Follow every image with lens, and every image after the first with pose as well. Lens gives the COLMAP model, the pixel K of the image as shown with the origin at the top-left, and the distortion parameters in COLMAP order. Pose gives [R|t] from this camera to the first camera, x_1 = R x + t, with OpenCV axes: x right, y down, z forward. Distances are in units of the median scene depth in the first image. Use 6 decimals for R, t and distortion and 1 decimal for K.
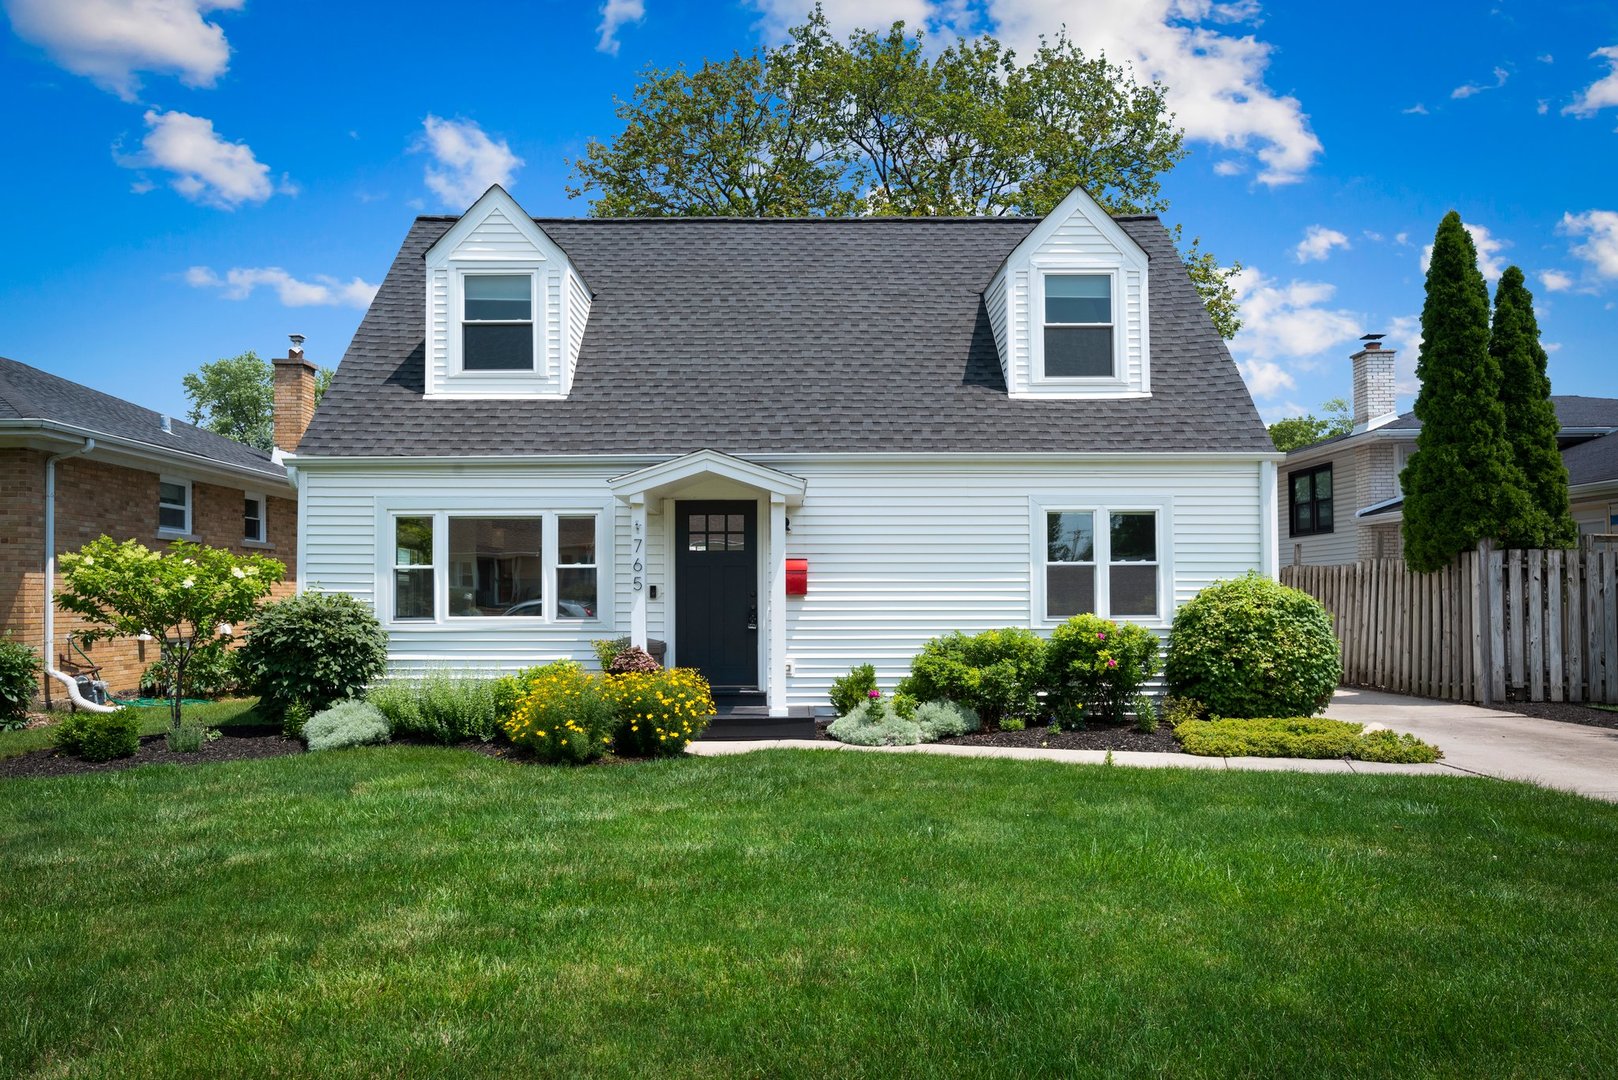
lens RADIAL K [[1098.2, 0, 806.5], [0, 1098.2, 547.1], [0, 0, 1]] dist [-0.007198, -0.000591]
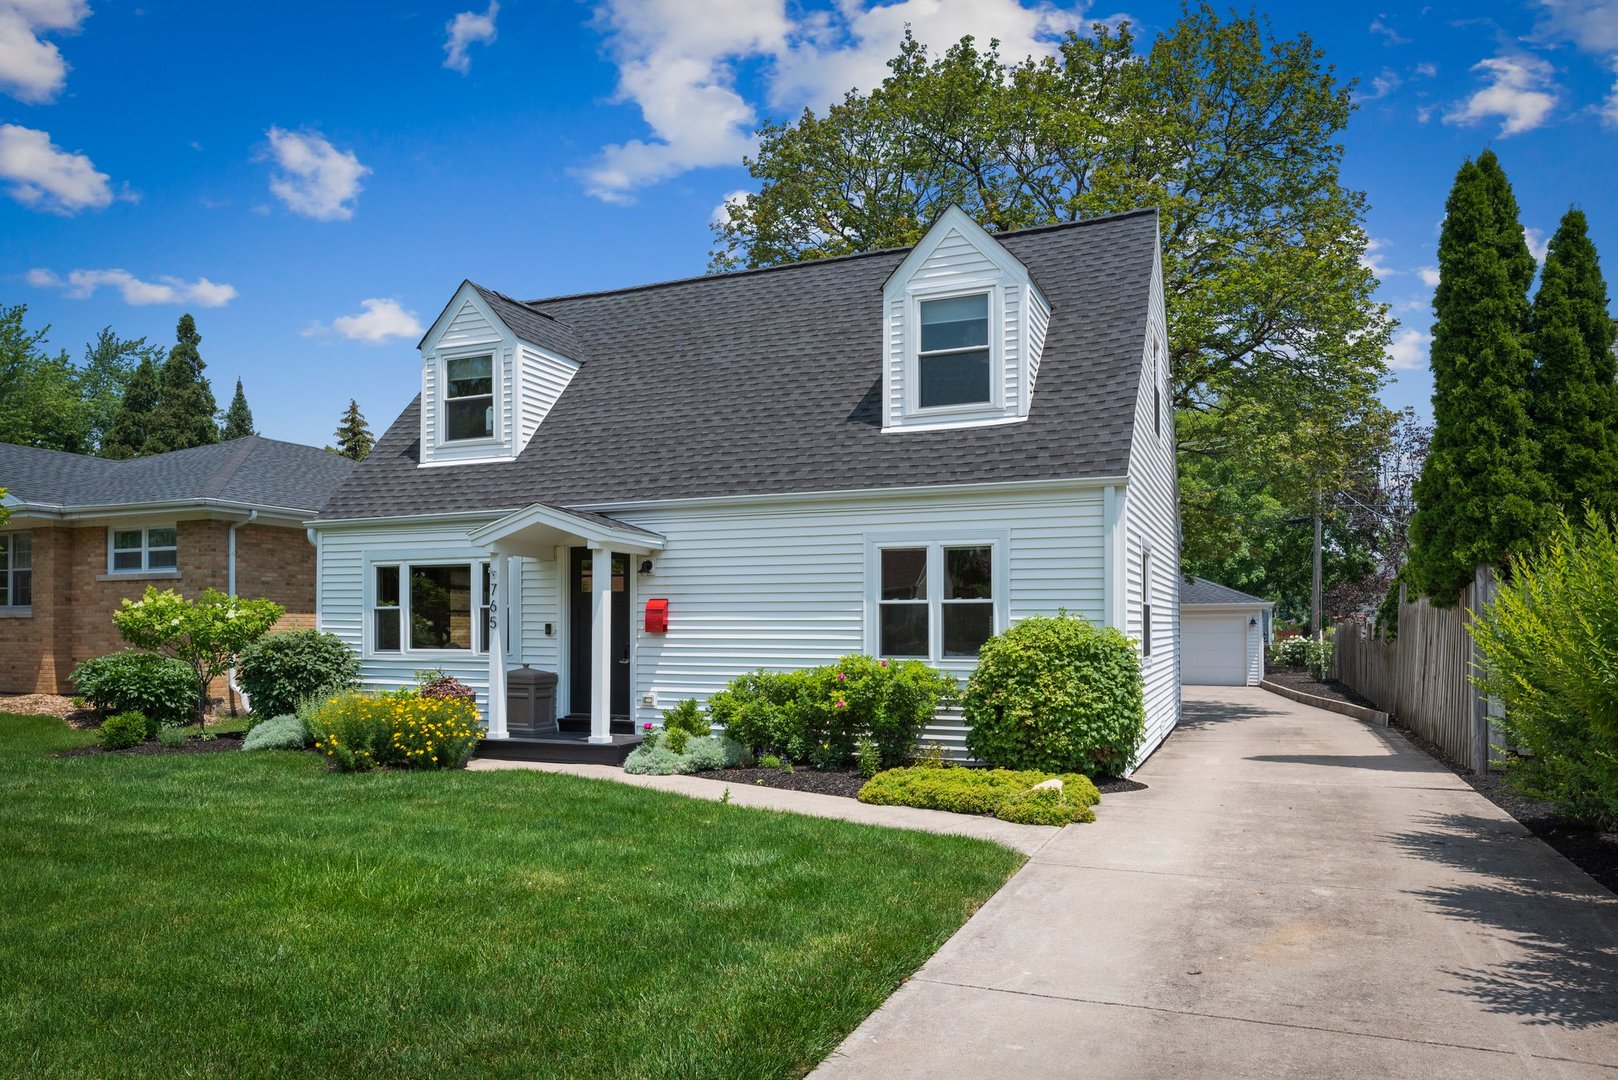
lens RADIAL K [[1098.2, 0, 757.4], [0, 1098.2, 600.7], [0, 0, 1]] dist [-0.007198, -0.000591]
pose [[0.908883, -0.006372, -0.417003, 0.489614], [0.014749, 0.999749, 0.016869, -0.004076], [0.416791, -0.021483, 0.908748, 0.058984]]
